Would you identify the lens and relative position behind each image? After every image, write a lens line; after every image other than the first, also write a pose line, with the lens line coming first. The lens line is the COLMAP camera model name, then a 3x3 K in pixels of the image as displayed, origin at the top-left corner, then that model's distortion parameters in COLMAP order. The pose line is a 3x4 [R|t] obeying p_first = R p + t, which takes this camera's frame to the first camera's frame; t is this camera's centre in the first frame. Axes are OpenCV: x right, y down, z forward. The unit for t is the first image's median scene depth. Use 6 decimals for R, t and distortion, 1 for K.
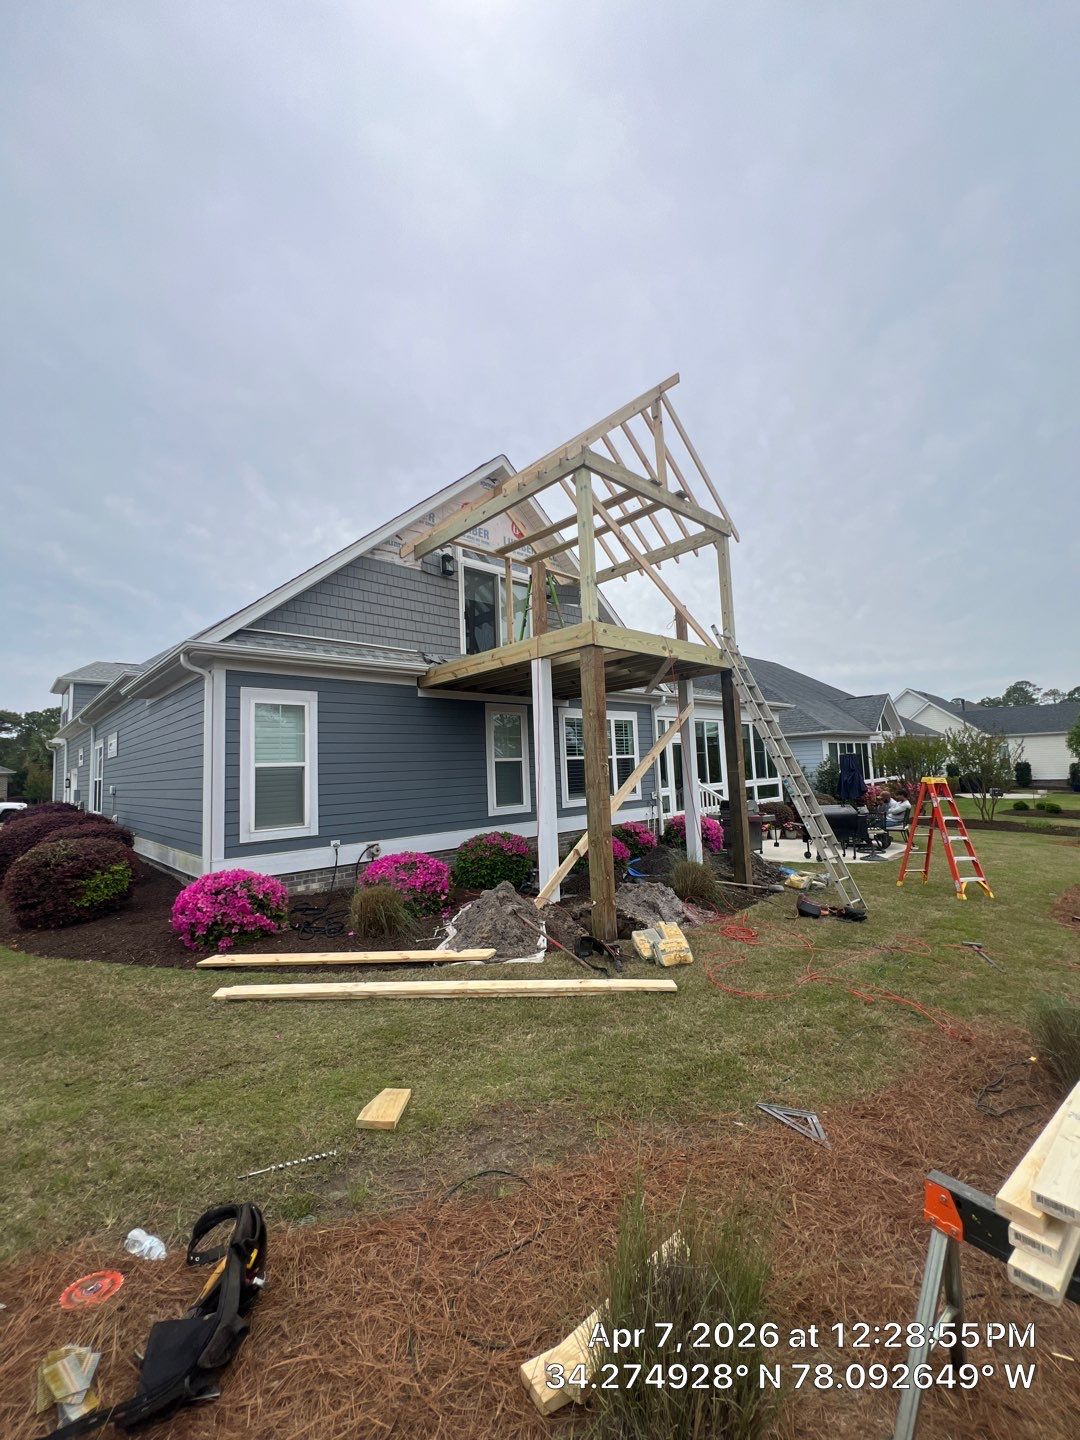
lens RADIAL K [[573.4, 0, 539.2], [0, 573.4, 718.6], [0, 0, 1]] dist [-0.000960, -0.000198]
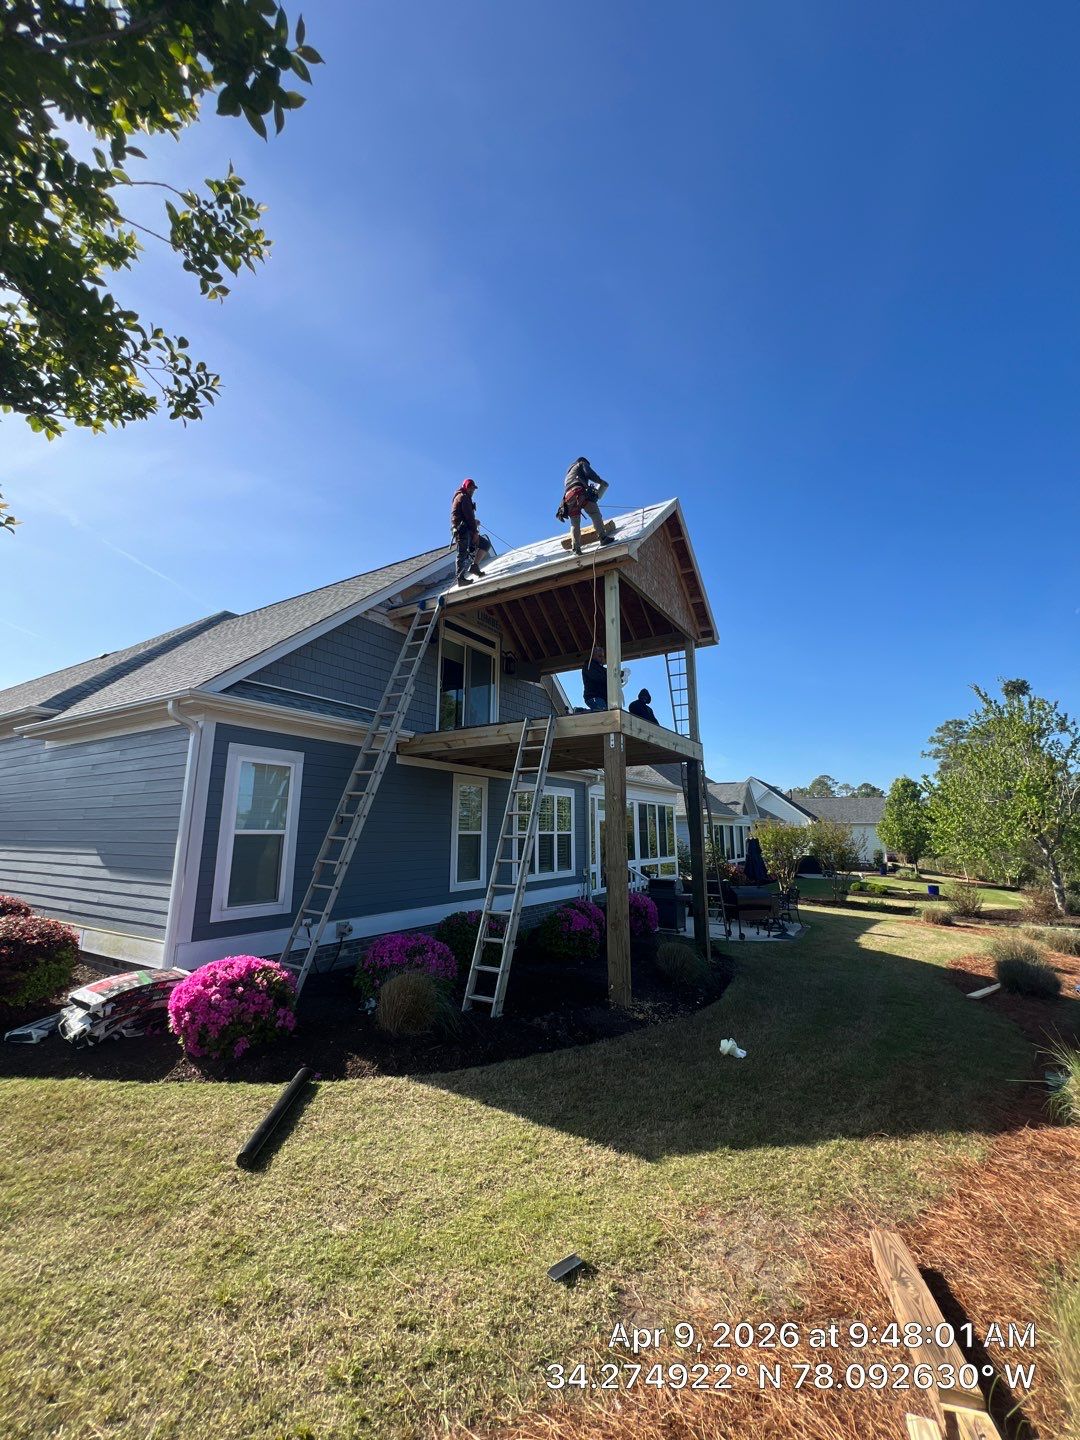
lens RADIAL K [[573.4, 0, 539.2], [0, 573.4, 718.6], [0, 0, 1]] dist [-0.000960, -0.000198]
pose [[0.966308, 0.088595, 0.241659, -0.208865], [-0.059976, 0.990552, -0.123325, -0.008694], [-0.250302, 0.104676, 0.962492, 0.007277]]
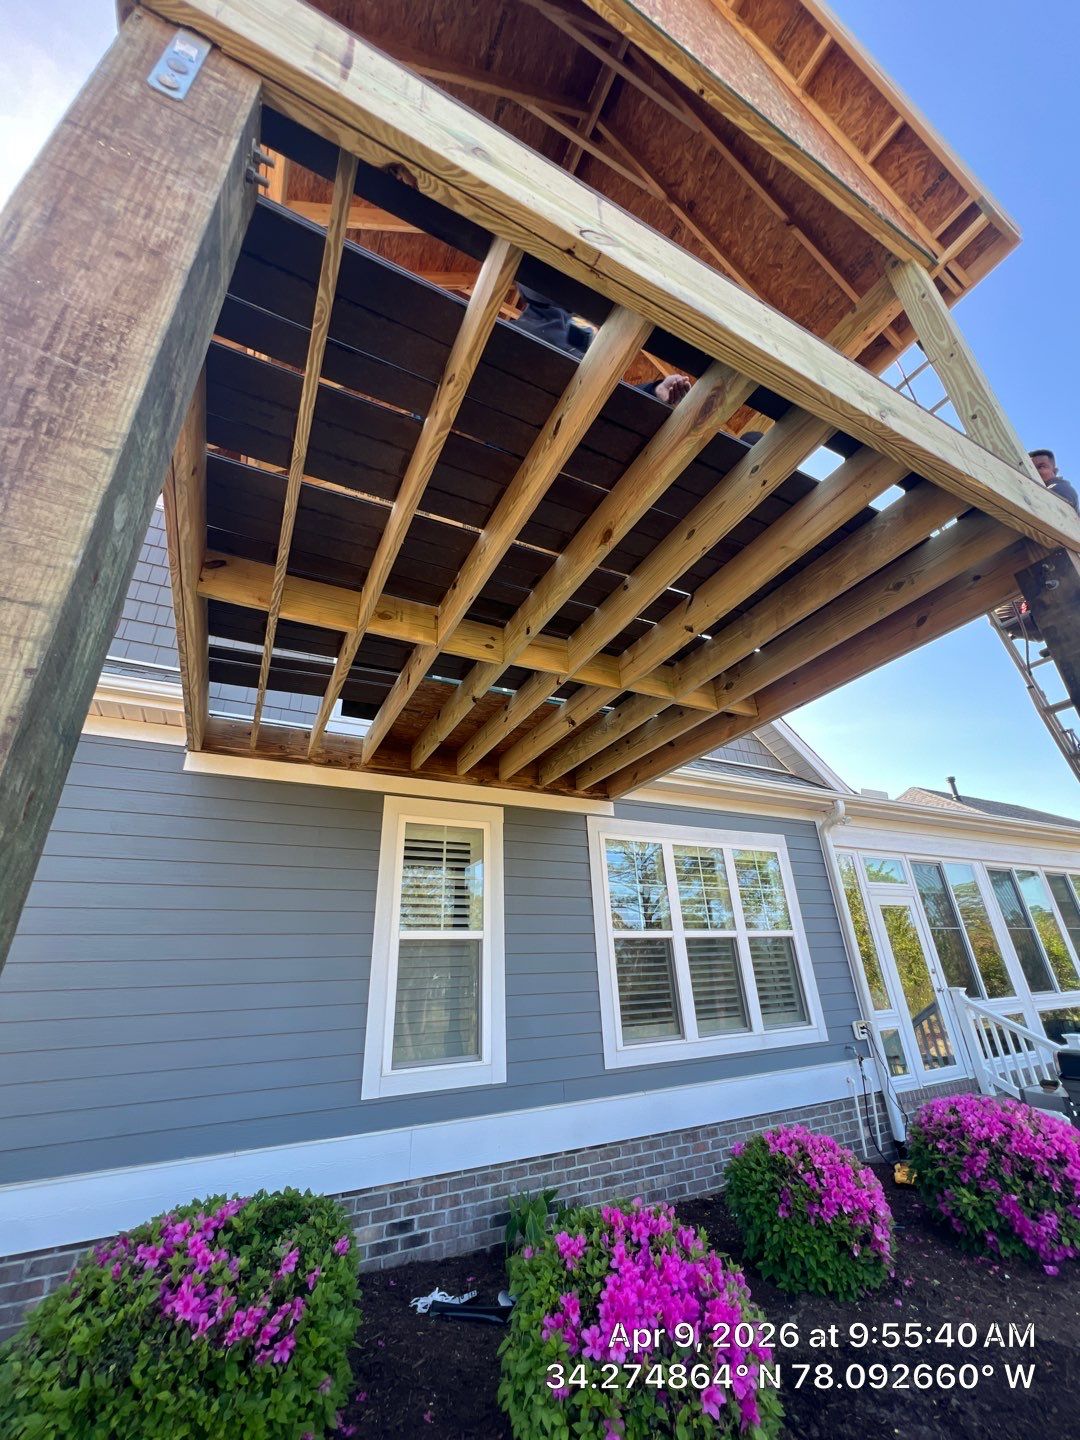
lens RADIAL K [[573.4, 0, 539.2], [0, 573.4, 718.6], [0, 0, 1]] dist [-0.000960, -0.000198]
pose [[0.961468, -0.112241, -0.250961, 0.142767], [0.025386, 0.945208, -0.325480, 0.065391], [0.273743, 0.306568, 0.911637, 0.647220]]
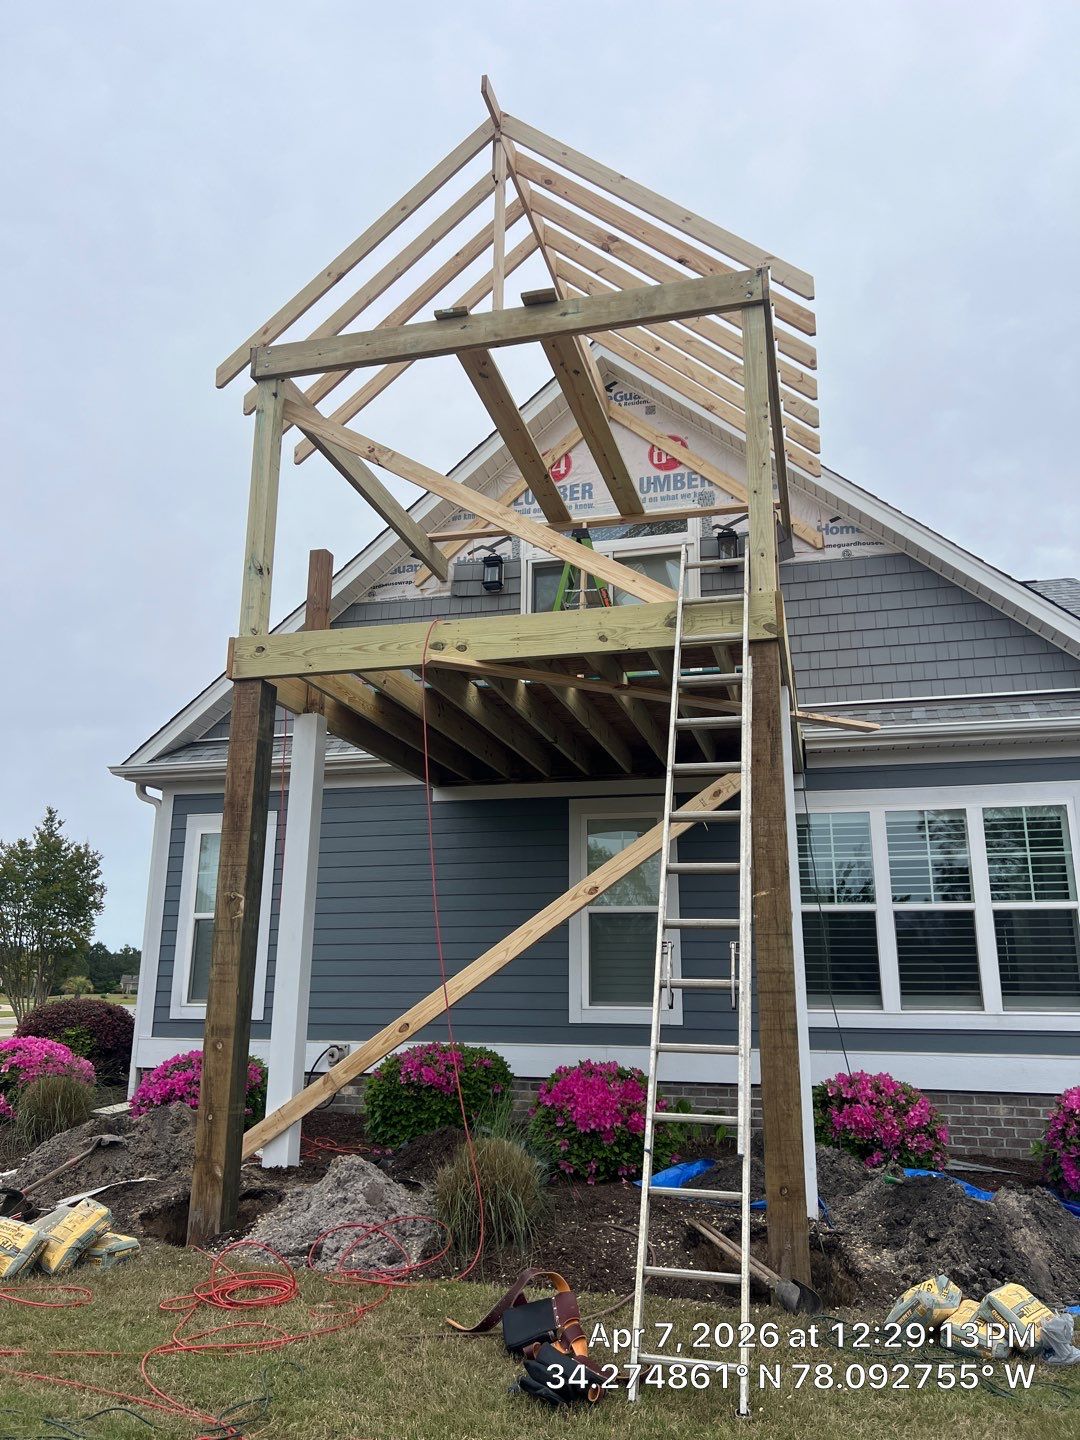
lens RADIAL K [[1078.0, 0, 540.0], [0, 1078.0, 720.0], [0, 0, 1]] dist [0.026549, -0.002006]
pose [[0.534317, -0.166647, -0.828694, 0.762470], [0.048433, 0.984799, -0.166810, 0.066642], [0.843895, 0.048993, 0.534266, 0.468449]]
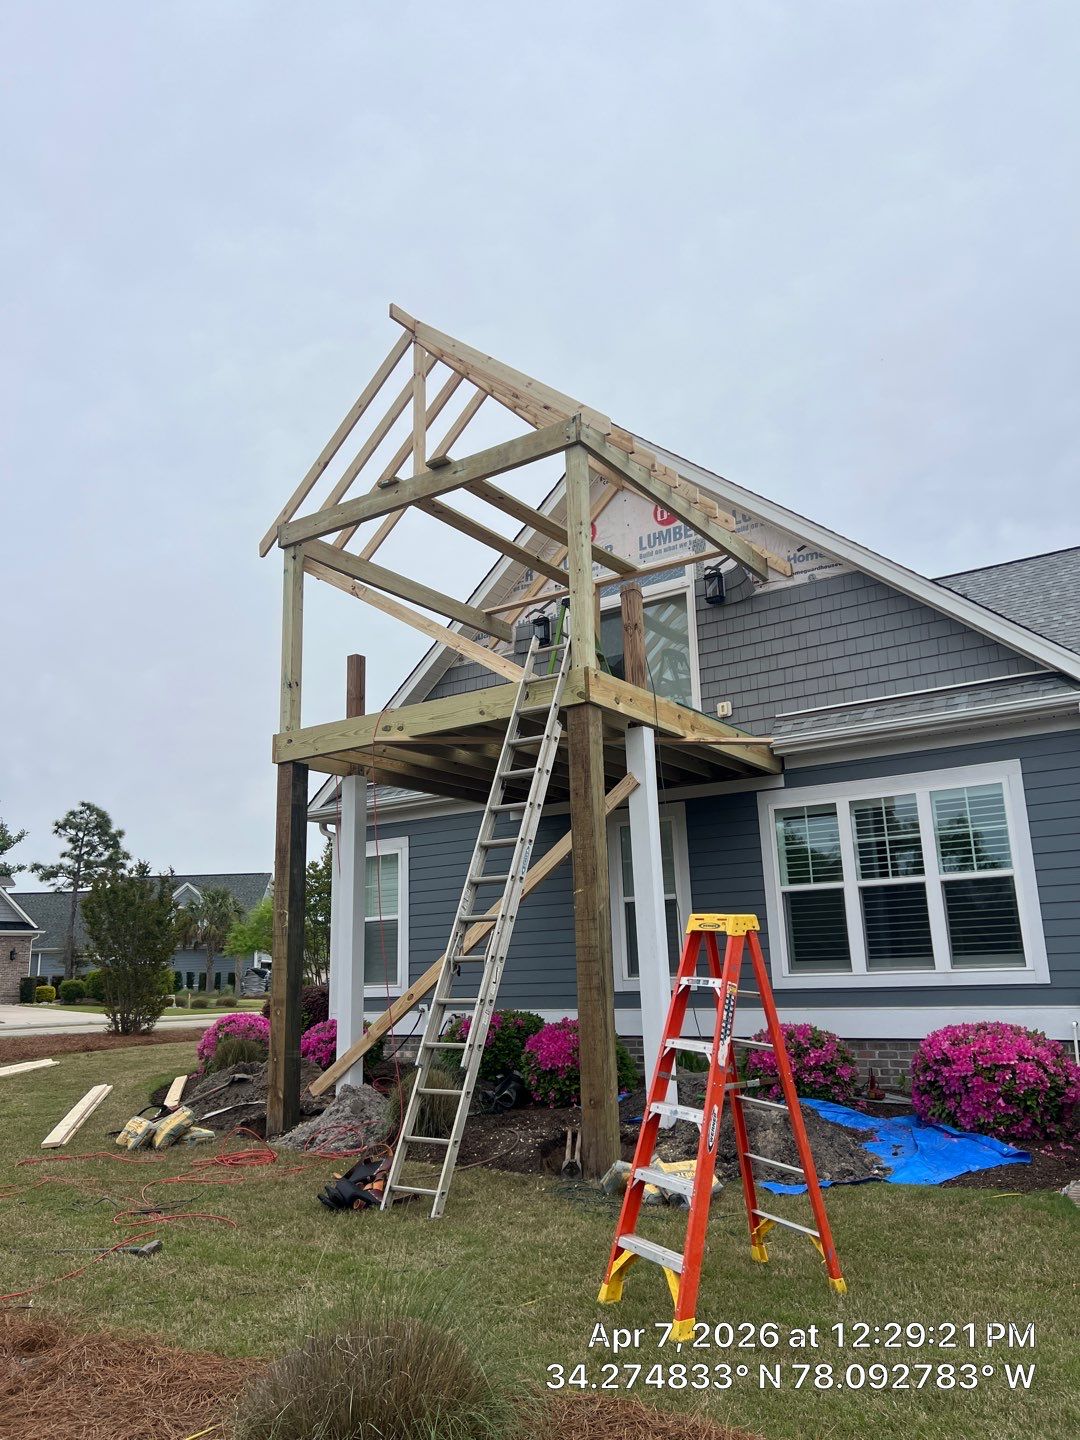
lens RADIAL K [[1074.4, 0, 536.9], [0, 1074.4, 729.5], [0, 0, 1]] dist [0.059224, -0.064480]
pose [[0.214905, -0.189323, -0.958109, 1.125299], [0.107865, 0.979630, -0.169382, 0.082343], [0.970660, -0.066945, 0.230949, 0.684957]]
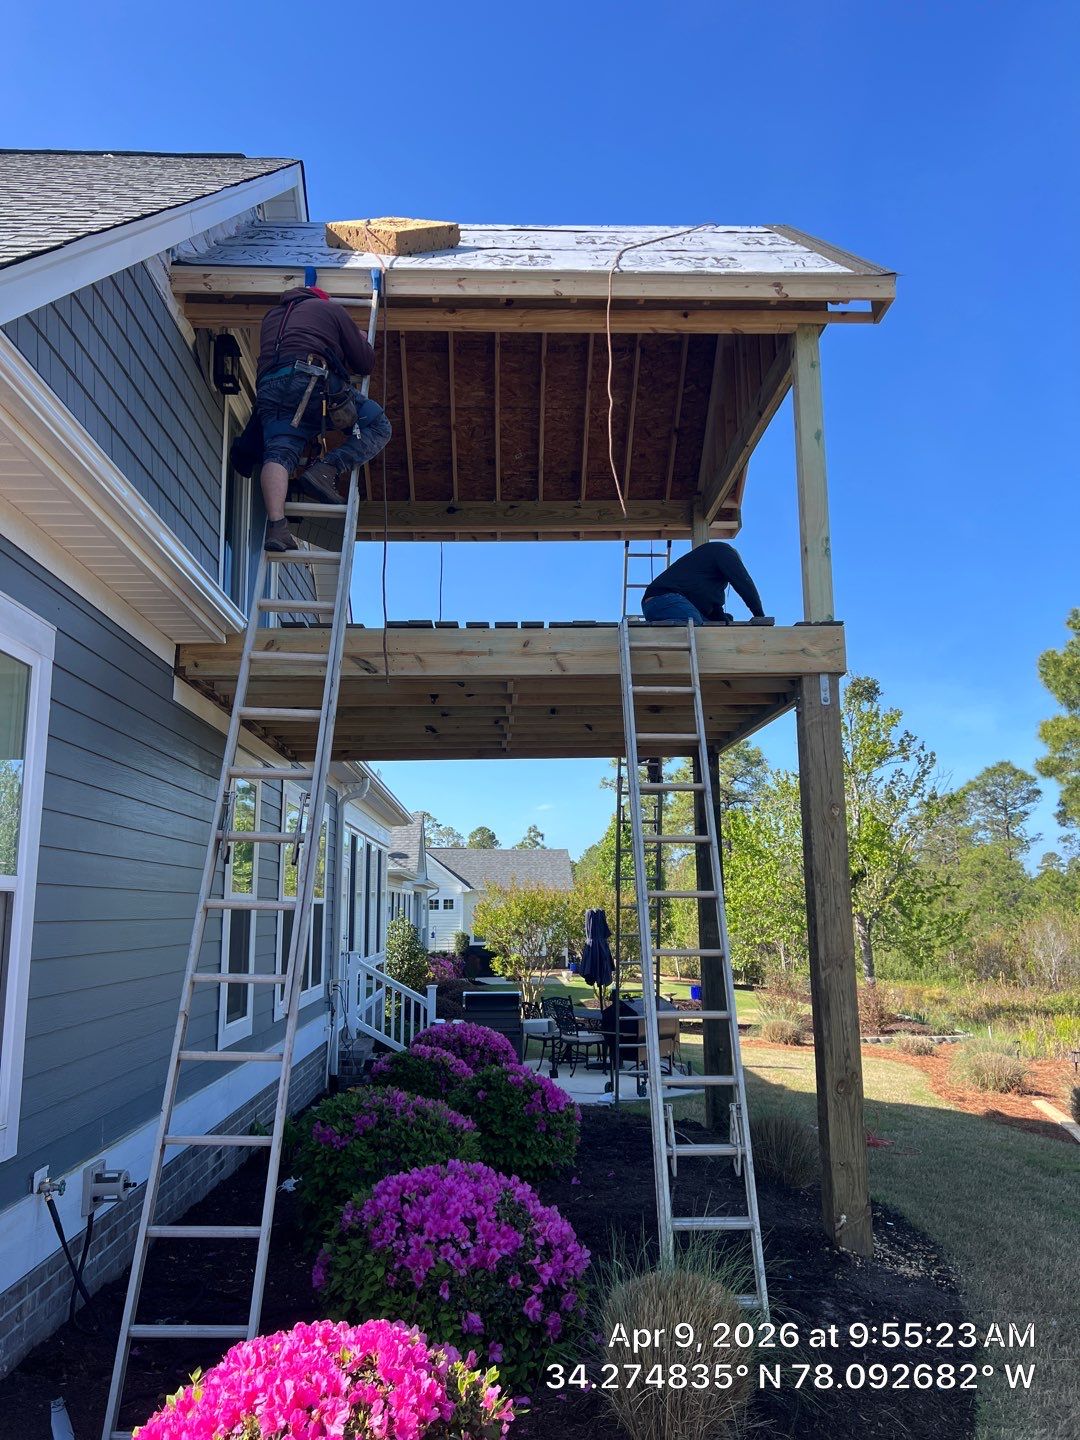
lens RADIAL K [[1074.4, 0, 536.9], [0, 1074.4, 729.5], [0, 0, 1]] dist [0.059224, -0.064480]
pose [[0.653254, 0.156835, 0.740717, -0.520500], [-0.080477, 0.987152, -0.138040, 0.048190], [-0.752849, 0.030565, 0.657483, 0.396378]]
